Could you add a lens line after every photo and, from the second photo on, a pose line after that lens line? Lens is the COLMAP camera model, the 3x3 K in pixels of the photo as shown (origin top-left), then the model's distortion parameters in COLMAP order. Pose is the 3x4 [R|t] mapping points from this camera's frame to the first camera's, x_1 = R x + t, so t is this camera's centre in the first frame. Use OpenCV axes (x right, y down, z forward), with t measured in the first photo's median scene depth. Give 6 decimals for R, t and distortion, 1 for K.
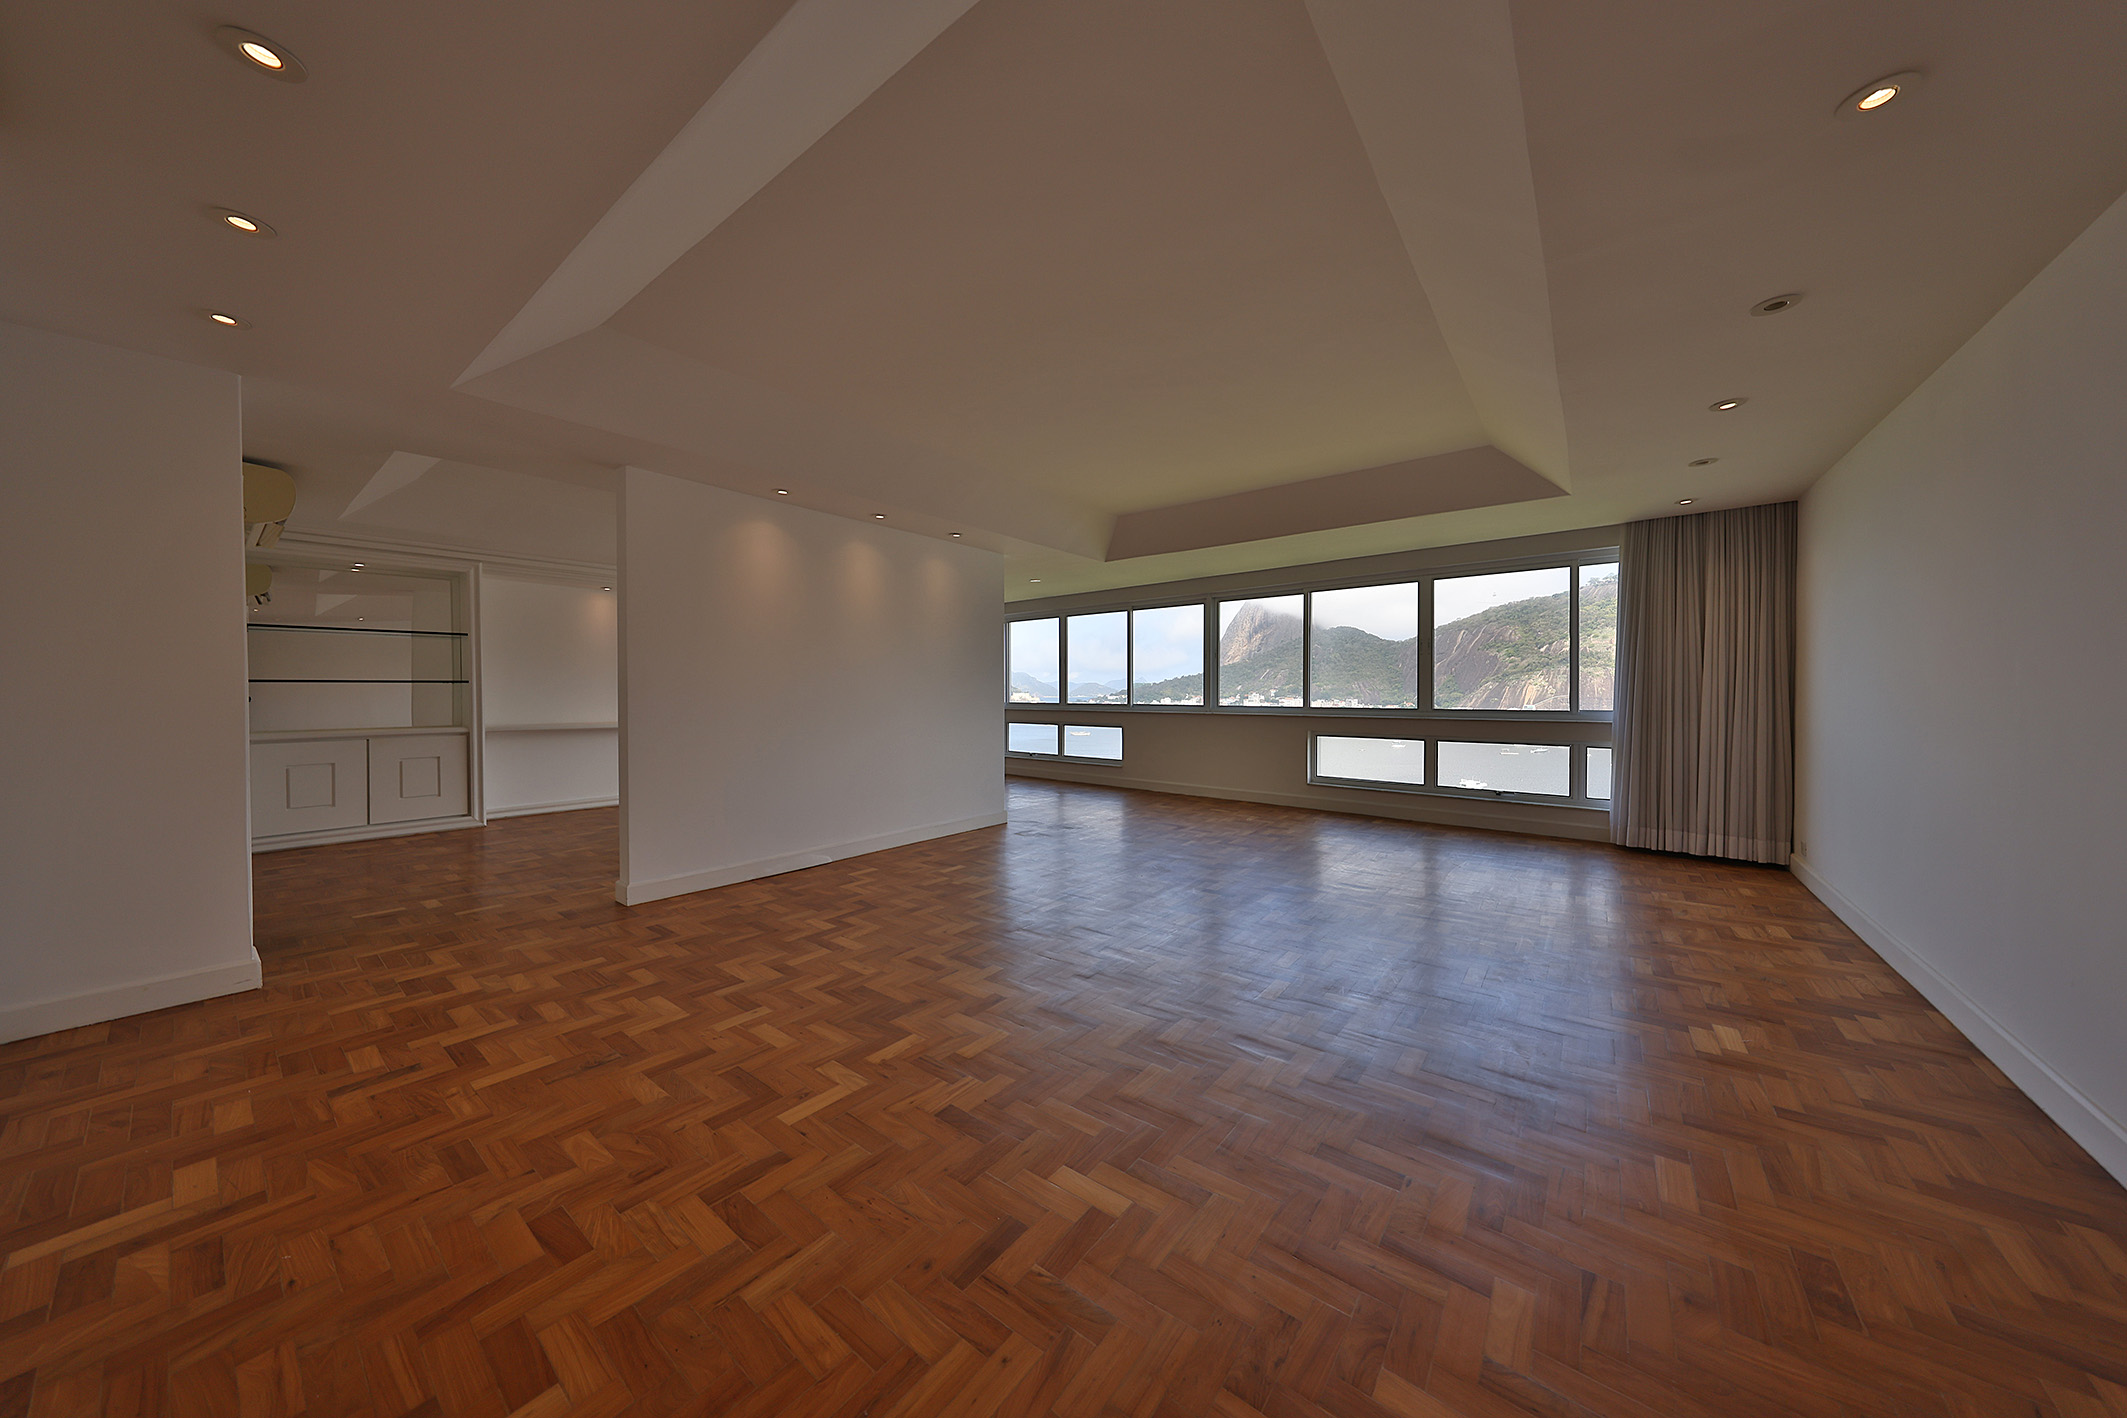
lens RADIAL K [[659.9, 0, 1061.6], [0, 659.9, 702.8], [0, 0, 1]] dist [0.004812, -0.000072]
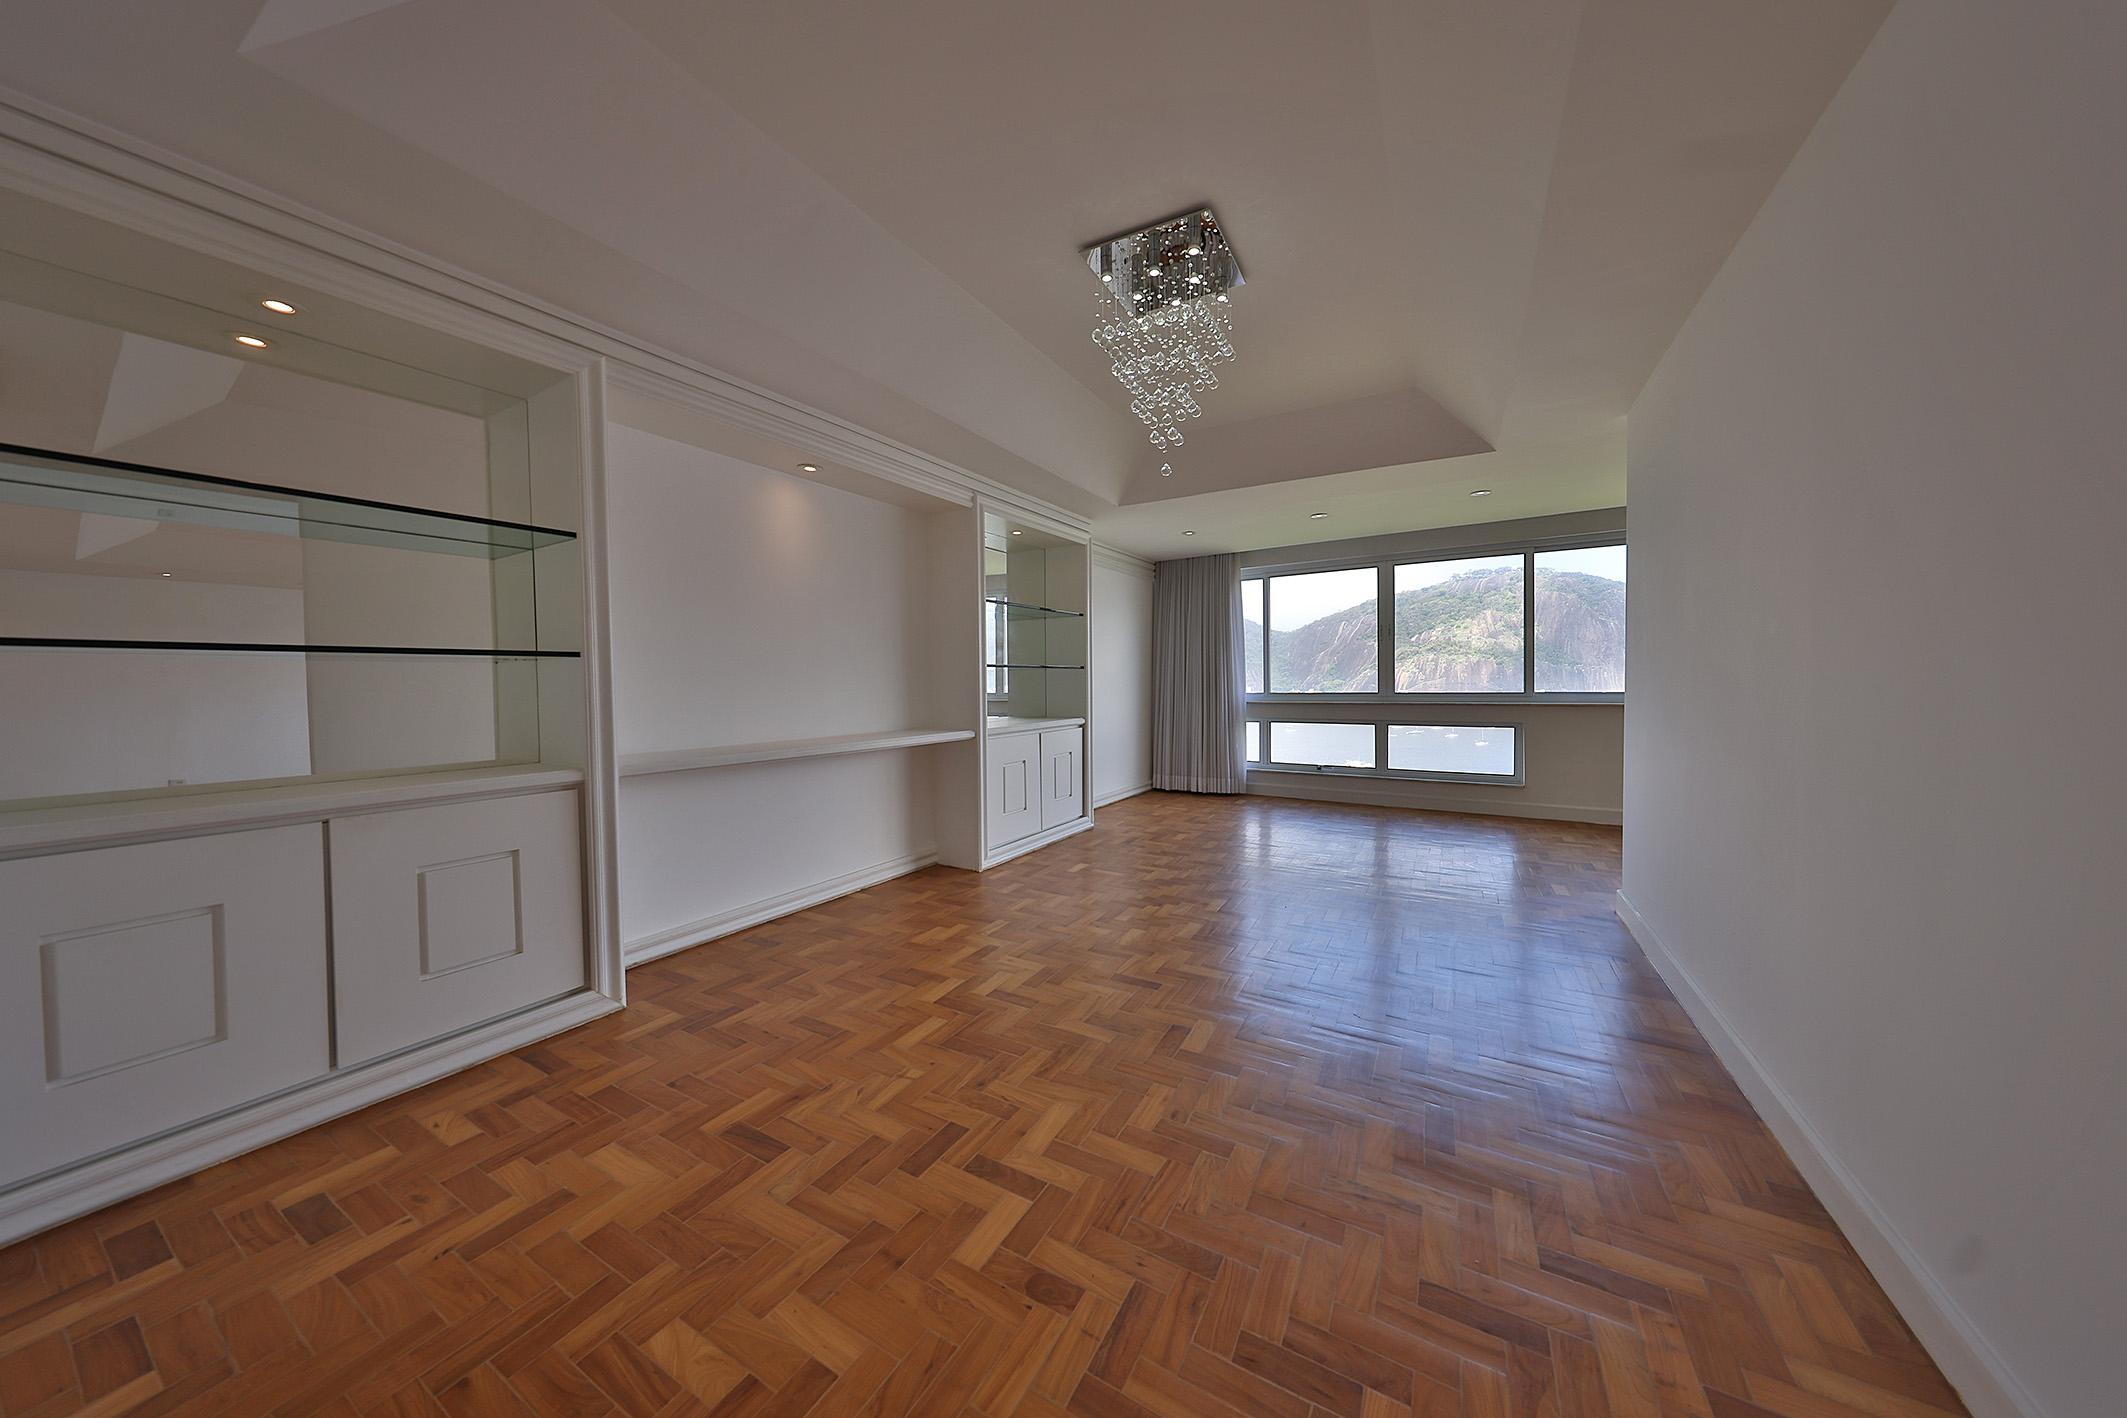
lens RADIAL K [[659.9, 0, 1055.3], [0, 659.9, 701.8], [0, 0, 1]] dist [0.004812, -0.000072]
pose [[0.990271, -0.013431, 0.138503, -0.621210], [0.011473, 0.999823, 0.014926, -0.005406], [-0.138679, -0.013192, 0.990250, 0.528694]]
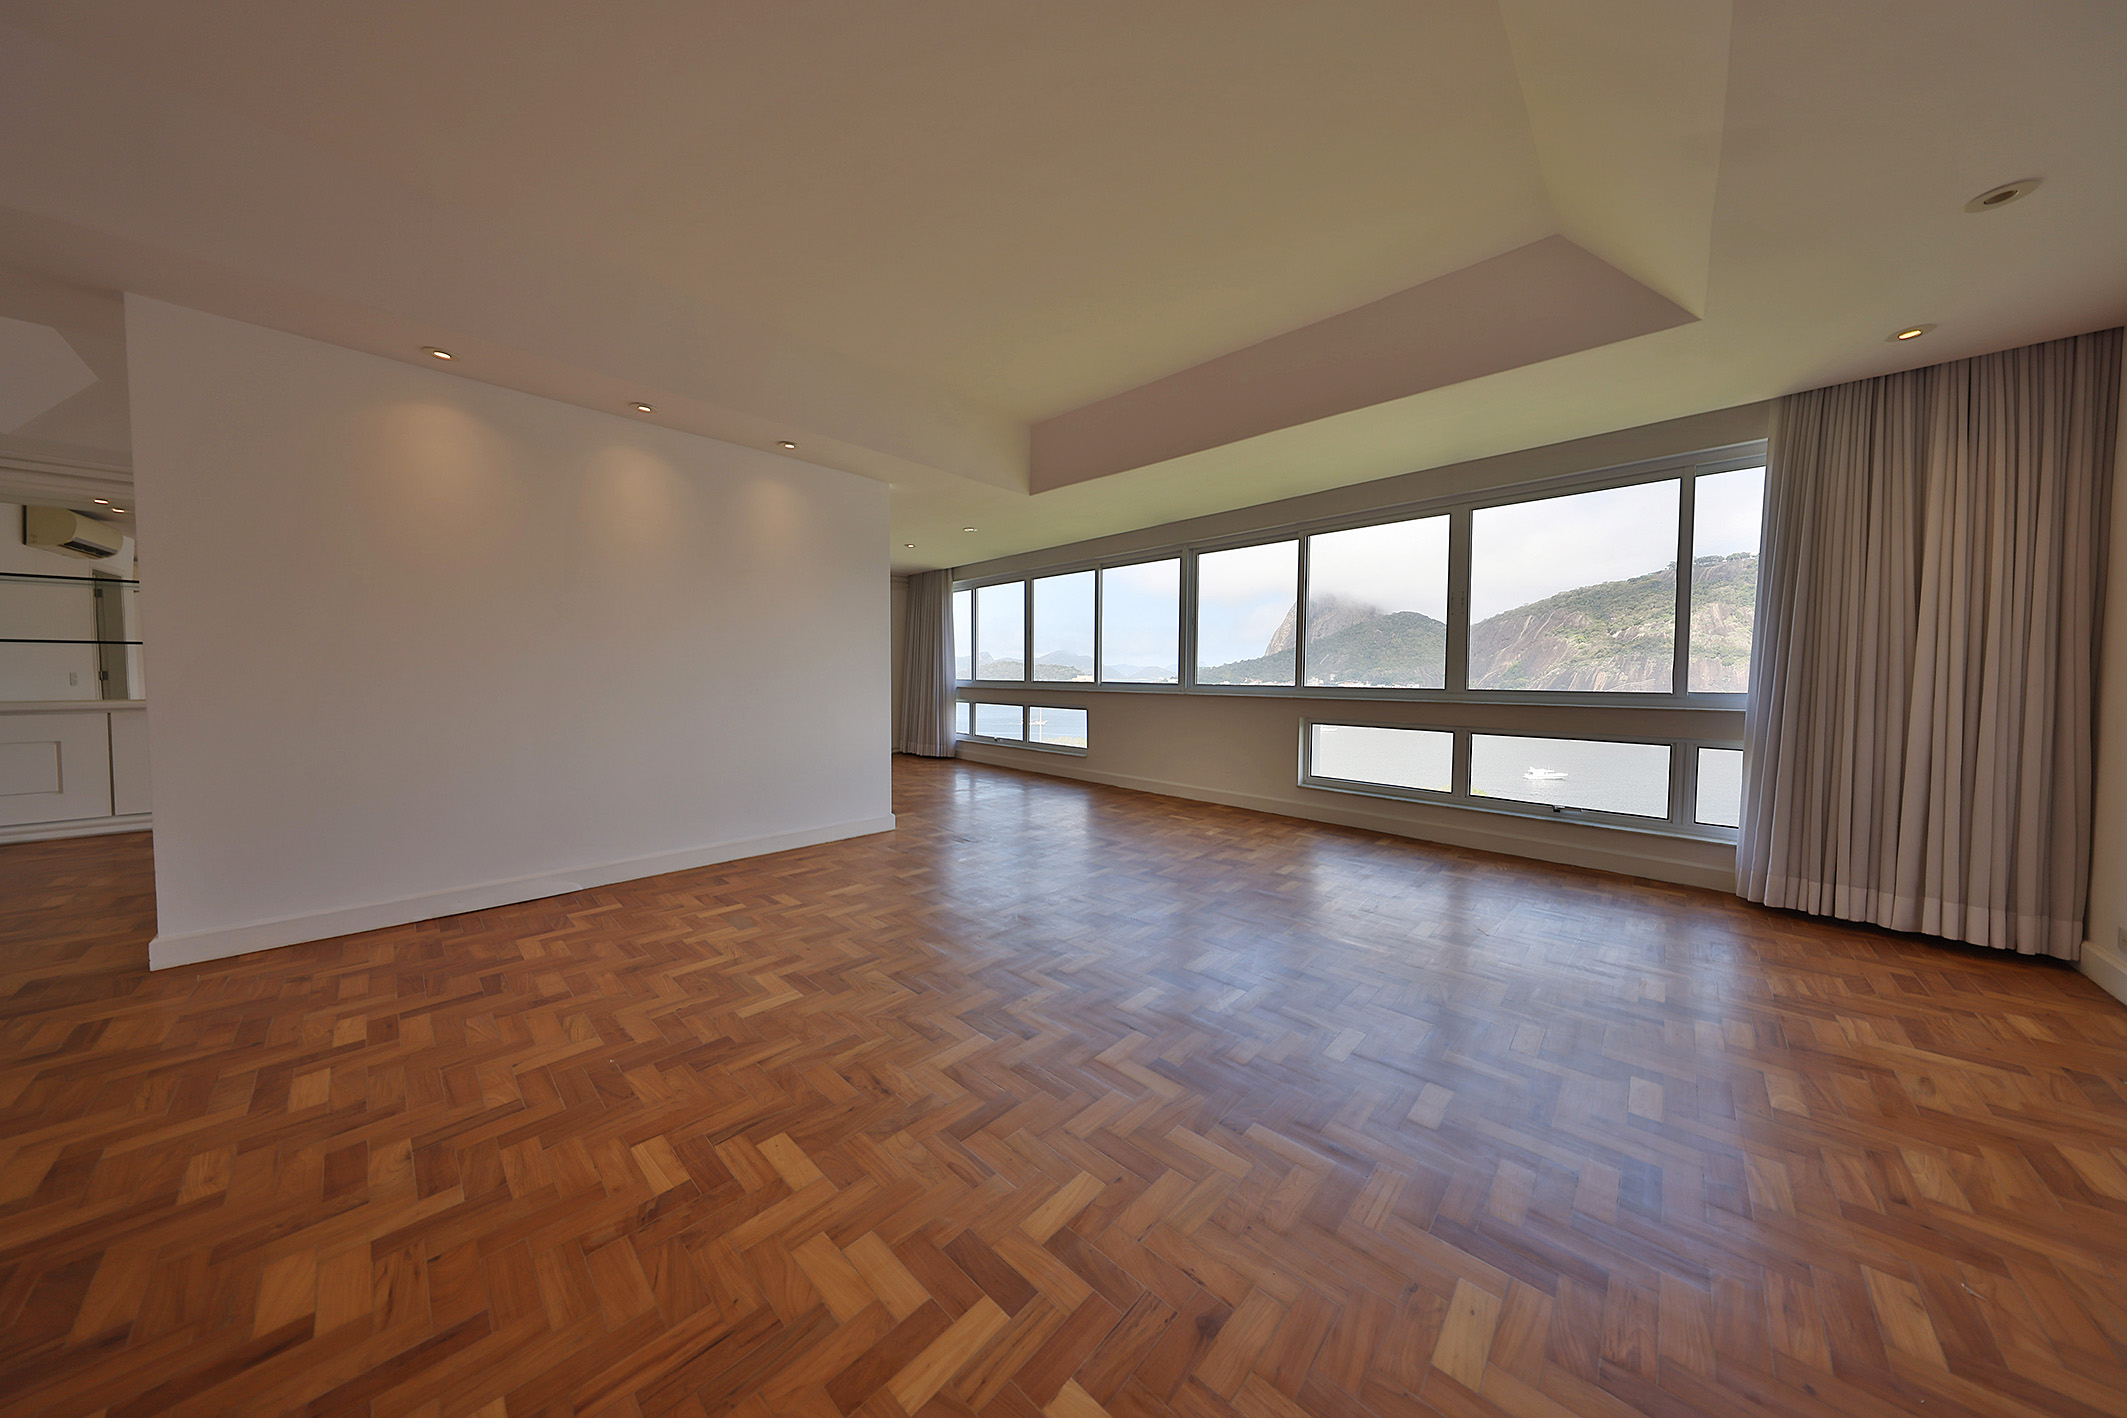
lens RADIAL K [[628.6, 0, 1072.7], [0, 628.6, 702.1], [0, 0, 1]] dist [0.000372, 0.000234]
pose [[0.996621, 0.011248, -0.081359, 0.182058], [-0.009020, 0.999575, 0.027709, 0.007617], [0.081636, -0.026881, 0.996300, 0.269046]]
